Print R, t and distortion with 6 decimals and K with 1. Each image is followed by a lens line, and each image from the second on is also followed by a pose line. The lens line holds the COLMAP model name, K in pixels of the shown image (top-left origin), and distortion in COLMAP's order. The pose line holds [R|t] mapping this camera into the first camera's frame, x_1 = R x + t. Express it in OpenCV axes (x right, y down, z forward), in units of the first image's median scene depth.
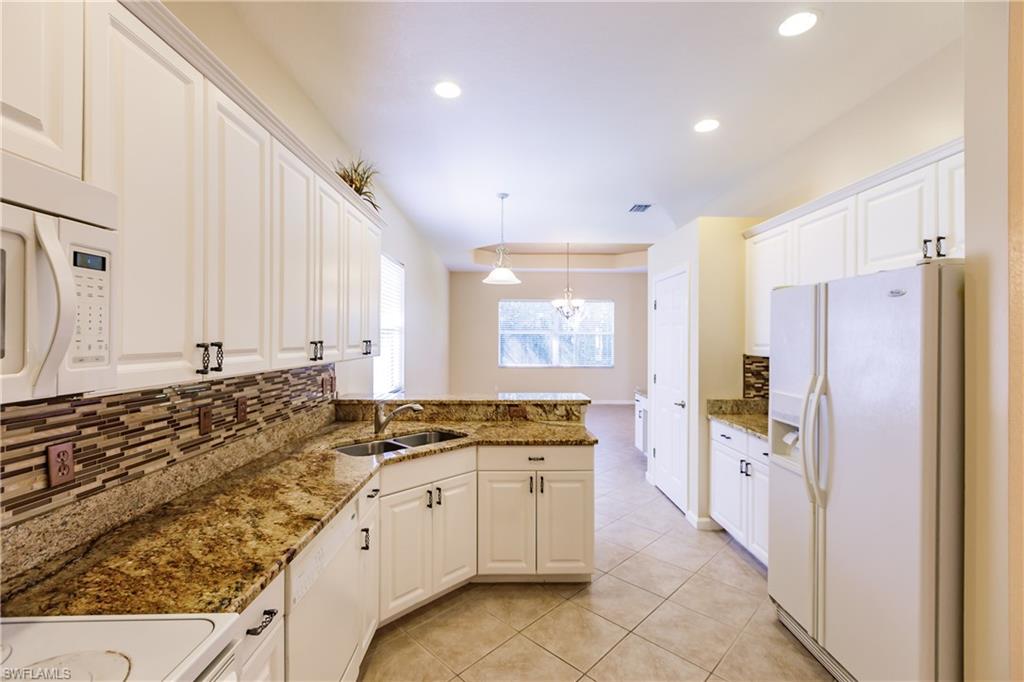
lens RADIAL K [[454.3, 0, 509.0], [0, 454.3, 337.6], [0, 0, 1]] dist [-0.003067, -0.001144]
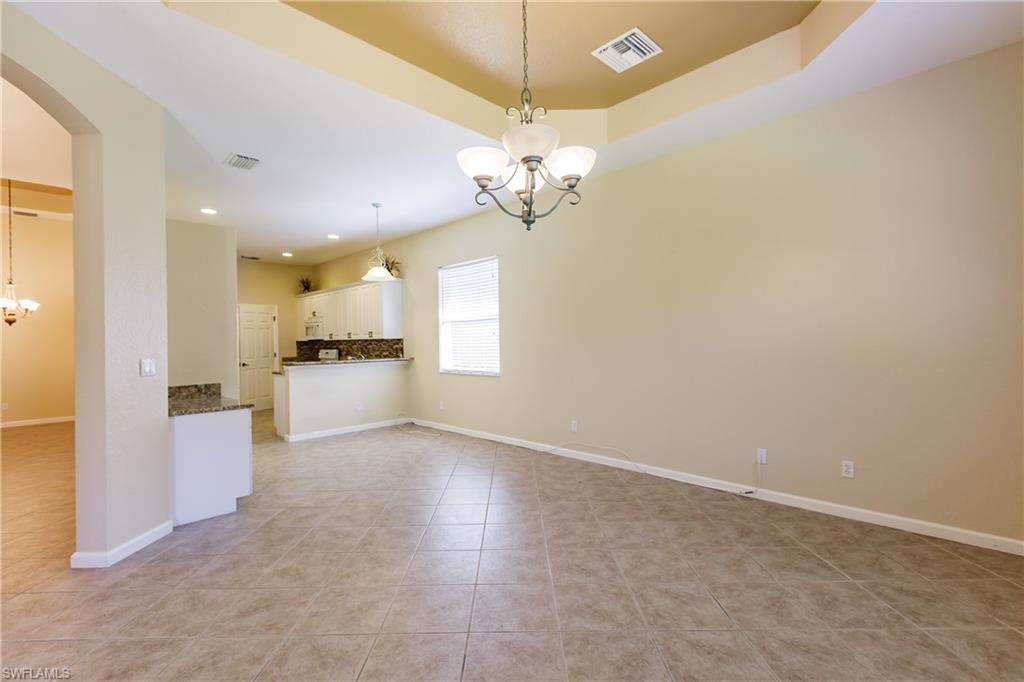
lens RADIAL K [[457.9, 0, 512.9], [0, 457.9, 332.9], [0, 0, 1]] dist [0.014273, -0.000380]
pose [[-0.723444, 0.003227, -0.690375, 1.289390], [0.015170, 0.999822, -0.011223, 0.072519], [0.690216, -0.018592, -0.723364, 4.884087]]
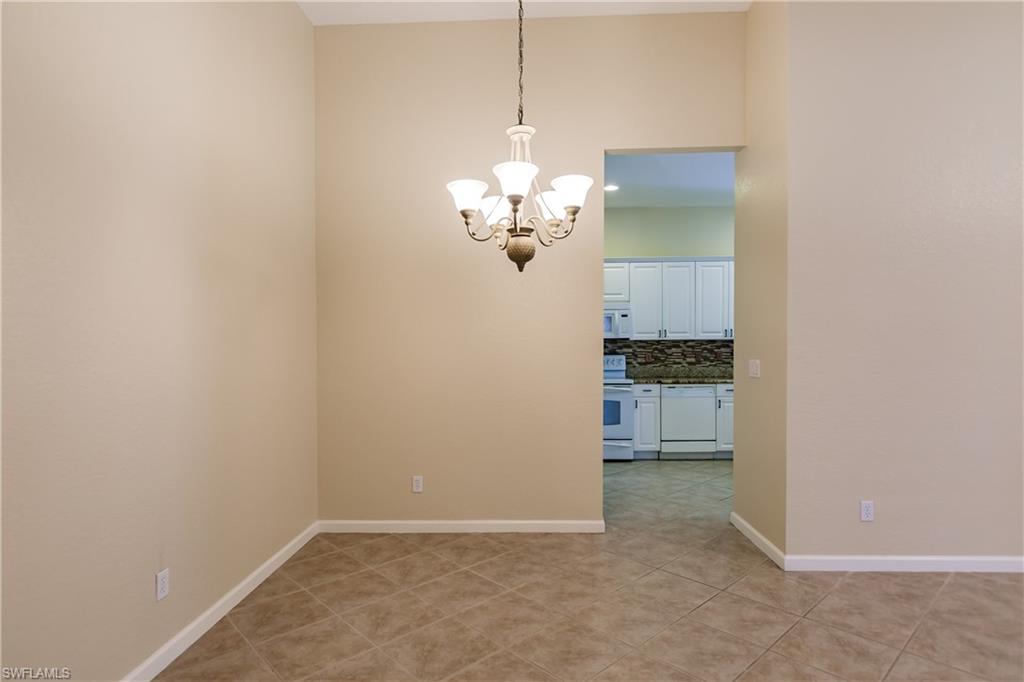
lens RADIAL K [[551.7, 0, 515.9], [0, 551.7, 346.4], [0, 0, 1]] dist [-0.000698, -0.000292]
pose [[-0.056981, 0.003875, -0.998368, 2.769627], [0.007167, 0.999968, 0.003472, 0.085345], [0.998350, -0.006957, -0.057007, 0.002617]]
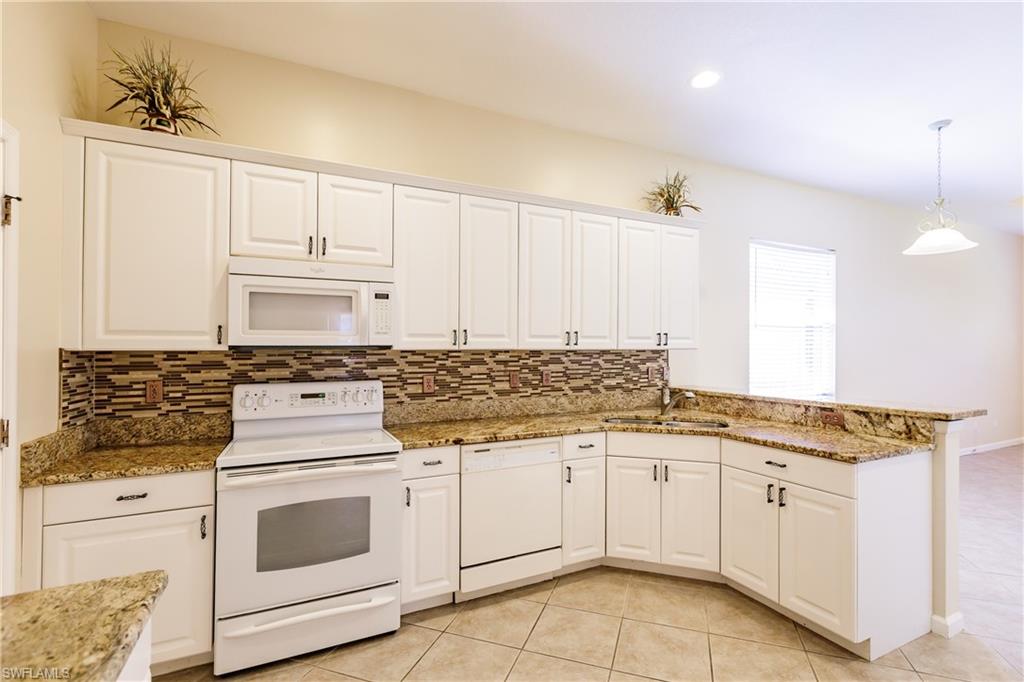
lens RADIAL K [[461.4, 0, 514.9], [0, 461.4, 344.9], [0, 0, 1]] dist [0.004110, 0.000087]
pose [[0.409821, -0.018855, -0.911971, 0.824834], [0.005184, 0.999818, -0.018341, 0.076007], [0.912151, 0.002789, 0.409844, 0.267084]]
